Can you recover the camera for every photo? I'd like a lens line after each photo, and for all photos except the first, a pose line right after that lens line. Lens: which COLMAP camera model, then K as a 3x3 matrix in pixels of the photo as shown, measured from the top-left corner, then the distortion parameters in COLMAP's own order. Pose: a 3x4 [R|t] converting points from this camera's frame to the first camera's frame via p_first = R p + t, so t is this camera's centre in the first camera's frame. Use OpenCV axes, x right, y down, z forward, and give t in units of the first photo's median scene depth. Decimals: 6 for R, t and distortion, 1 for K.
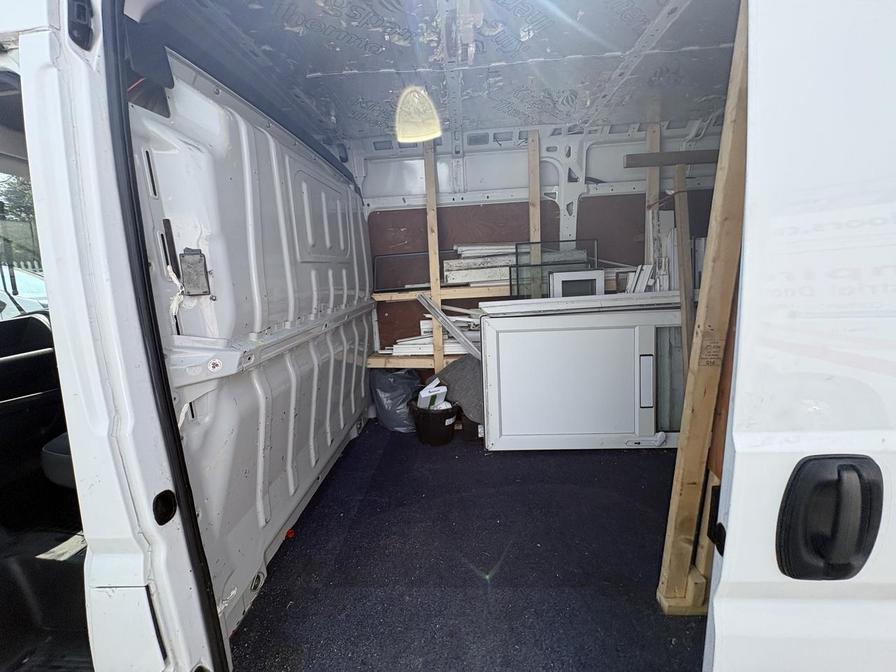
lens RADIAL K [[357.5, 0, 447.4], [0, 357.5, 336.9], [0, 0, 1]] dist [0.001350, 0.000242]
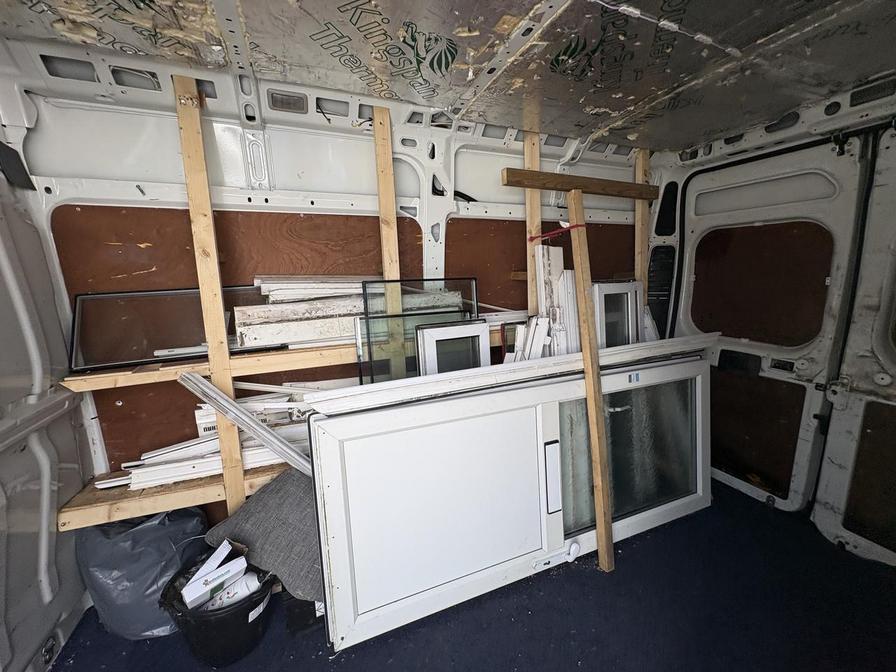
lens RADIAL K [[357.5, 0, 447.4], [0, 357.5, 336.9], [0, 0, 1]] dist [0.001350, 0.000242]
pose [[0.901973, -0.047057, 0.429220, 0.049822], [0.054614, 0.998494, -0.005297, -0.149359], [-0.428324, 0.028219, 0.903184, 0.363240]]
